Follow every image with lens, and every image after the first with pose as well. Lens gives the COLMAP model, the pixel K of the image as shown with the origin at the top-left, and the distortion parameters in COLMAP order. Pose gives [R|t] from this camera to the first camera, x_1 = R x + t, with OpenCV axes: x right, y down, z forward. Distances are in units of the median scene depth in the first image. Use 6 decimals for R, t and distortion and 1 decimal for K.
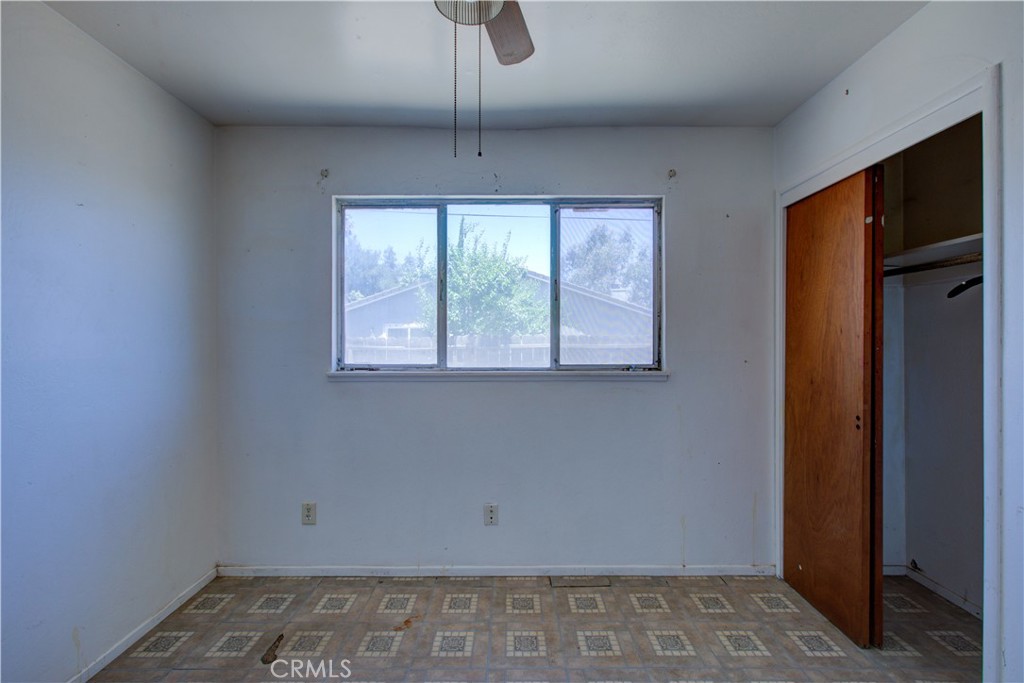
lens RADIAL K [[470.1, 0, 510.2], [0, 470.1, 346.7], [0, 0, 1]] dist [-0.014212, 0.007469]
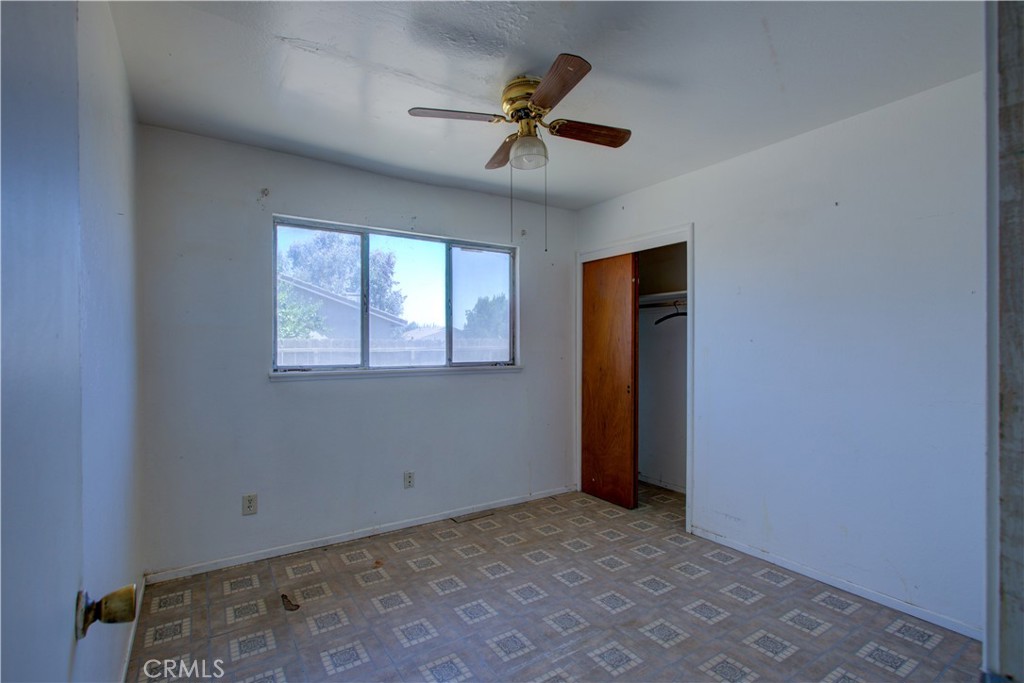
lens RADIAL K [[470.1, 0, 509.3], [0, 470.1, 361.3], [0, 0, 1]] dist [-0.014212, 0.007469]
pose [[0.838450, -0.018577, 0.544663, -0.517898], [0.007074, 0.999706, 0.023208, 0.003834], [-0.544933, -0.015606, 0.838334, -0.233072]]
